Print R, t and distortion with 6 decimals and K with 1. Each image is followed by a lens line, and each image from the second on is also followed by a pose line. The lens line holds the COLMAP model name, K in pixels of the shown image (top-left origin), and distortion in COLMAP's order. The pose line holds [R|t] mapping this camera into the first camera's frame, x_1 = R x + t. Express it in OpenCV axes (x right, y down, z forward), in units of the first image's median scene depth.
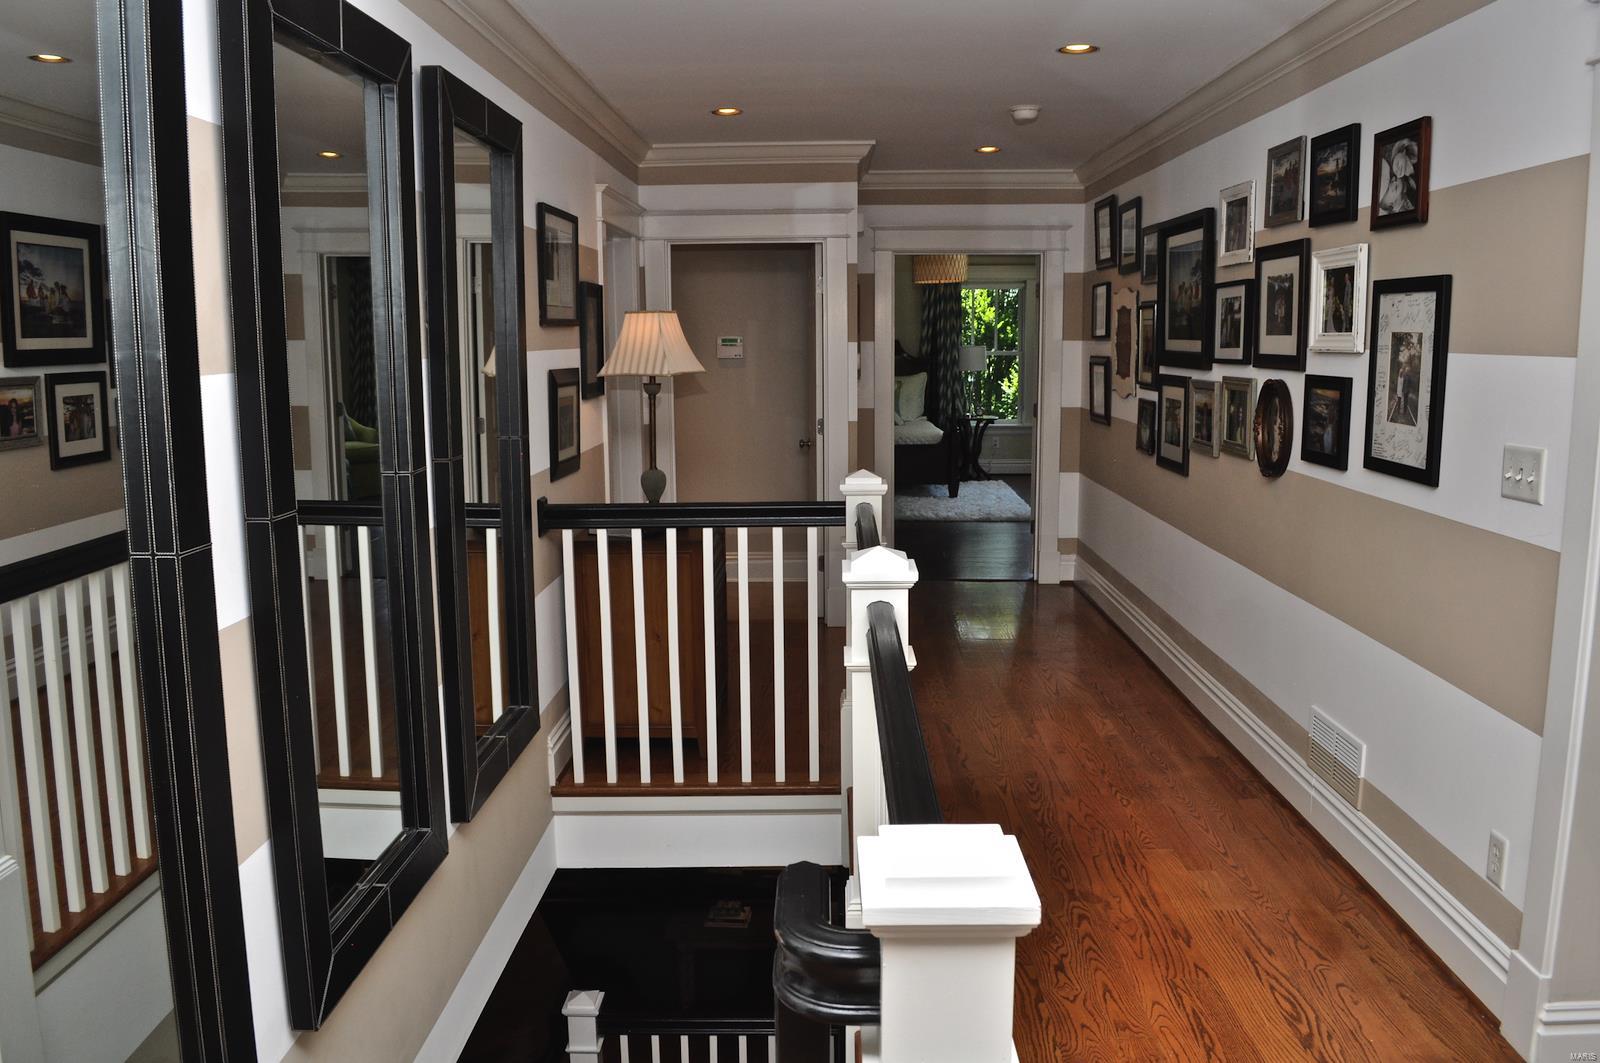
lens RADIAL K [[1286.9, 0, 802.4], [0, 1286.9, 524.8], [0, 0, 1]] dist [0.059752, 0.007592]
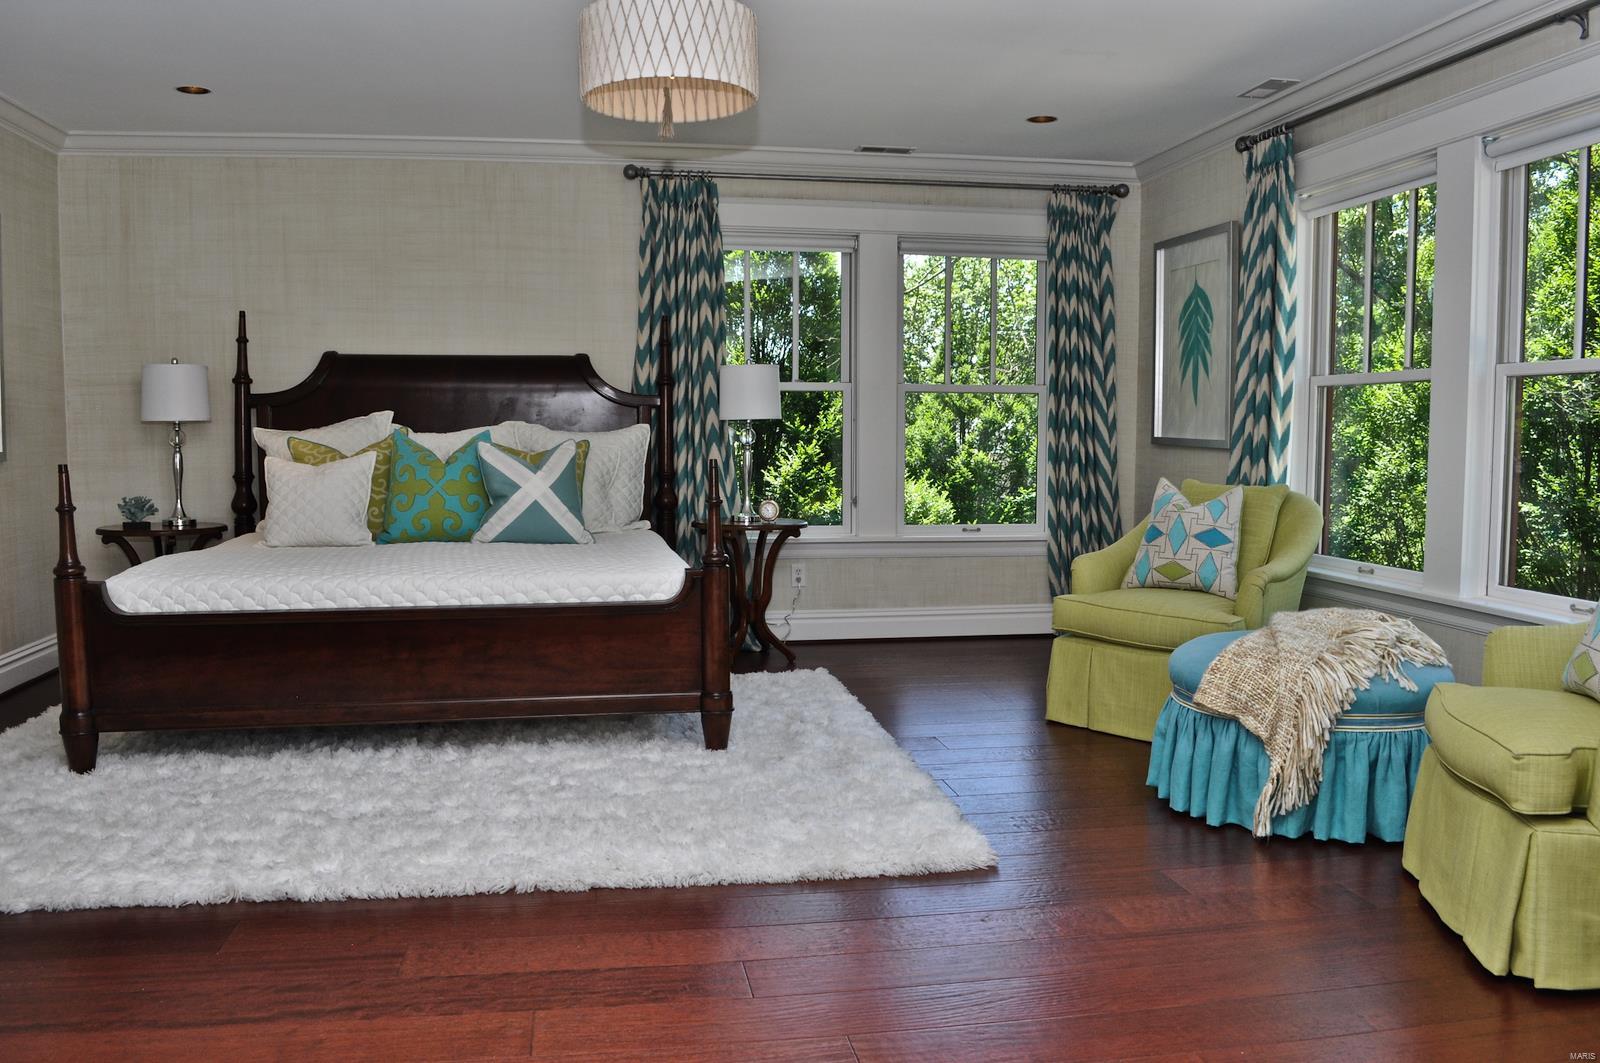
lens RADIAL K [[1286.9, 0, 799.8], [0, 1286.9, 528.1], [0, 0, 1]] dist [0.059752, 0.007592]
pose [[0.982238, -0.007028, 0.187507, 0.063423], [0.020389, 0.997379, -0.069423, -0.049624], [-0.186528, 0.072012, 0.979807, 0.550278]]
